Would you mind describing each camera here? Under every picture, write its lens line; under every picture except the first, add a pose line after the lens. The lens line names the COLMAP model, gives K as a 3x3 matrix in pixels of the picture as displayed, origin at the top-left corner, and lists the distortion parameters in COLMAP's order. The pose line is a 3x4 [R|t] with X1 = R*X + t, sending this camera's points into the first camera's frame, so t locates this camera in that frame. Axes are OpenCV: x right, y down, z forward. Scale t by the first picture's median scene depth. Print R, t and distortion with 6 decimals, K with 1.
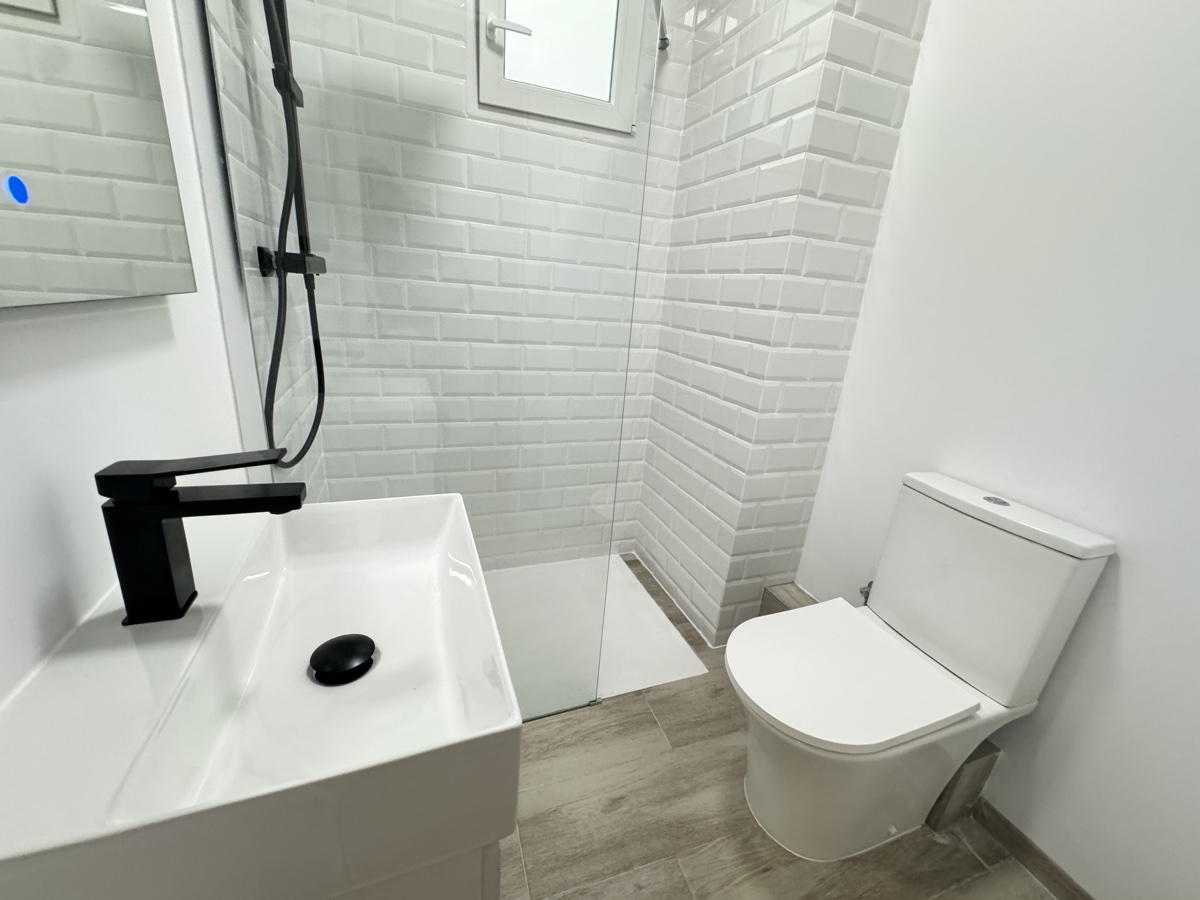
lens RADIAL K [[478.5, 0, 599.5], [0, 478.5, 448.9], [0, 0, 1]] dist [-0.004315, 0.000644]
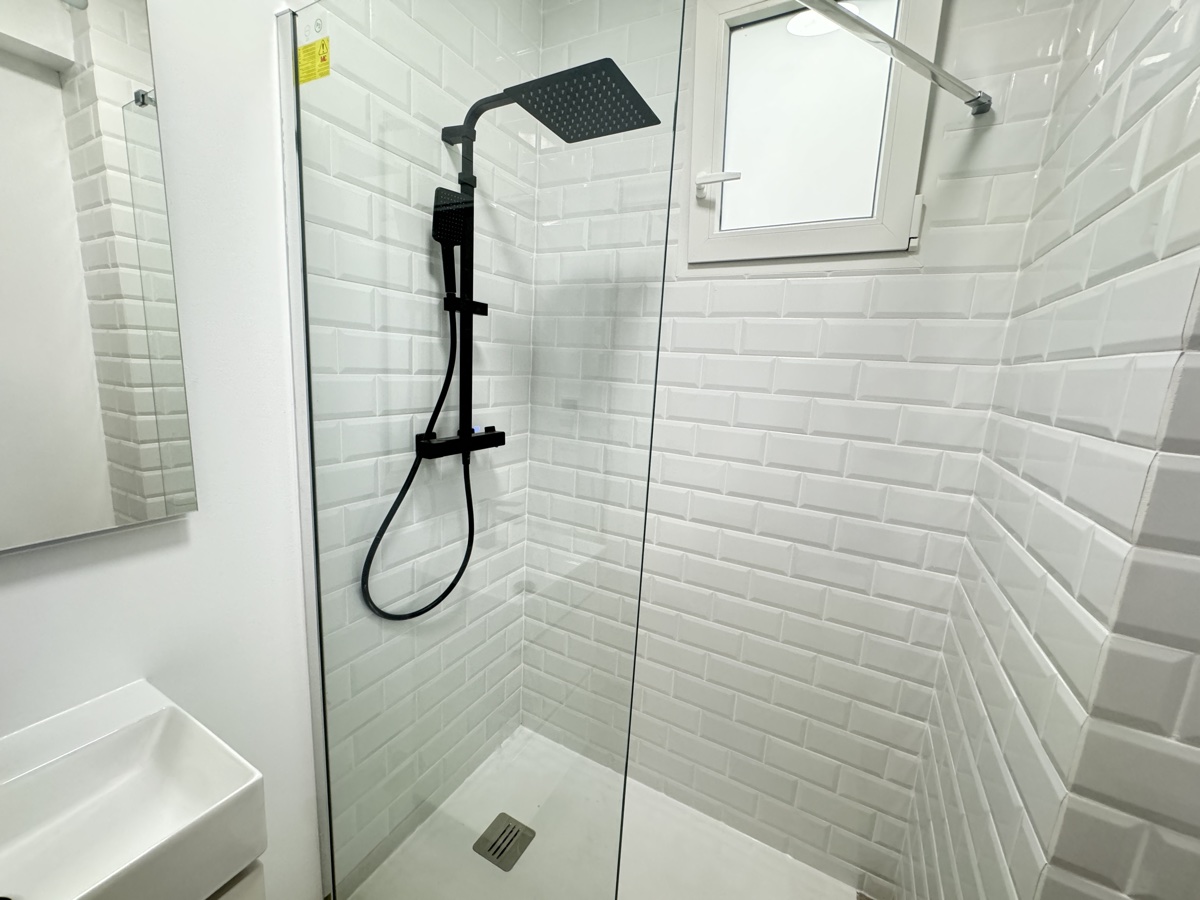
lens RADIAL K [[480.7, 0, 585.5], [0, 480.7, 449.2], [0, 0, 1]] dist [-0.011070, 0.000283]
pose [[0.640486, 0.087270, -0.762995, 0.321184], [-0.241697, 0.965942, -0.092407, -0.244698], [0.728944, 0.243599, 0.639765, 0.347962]]
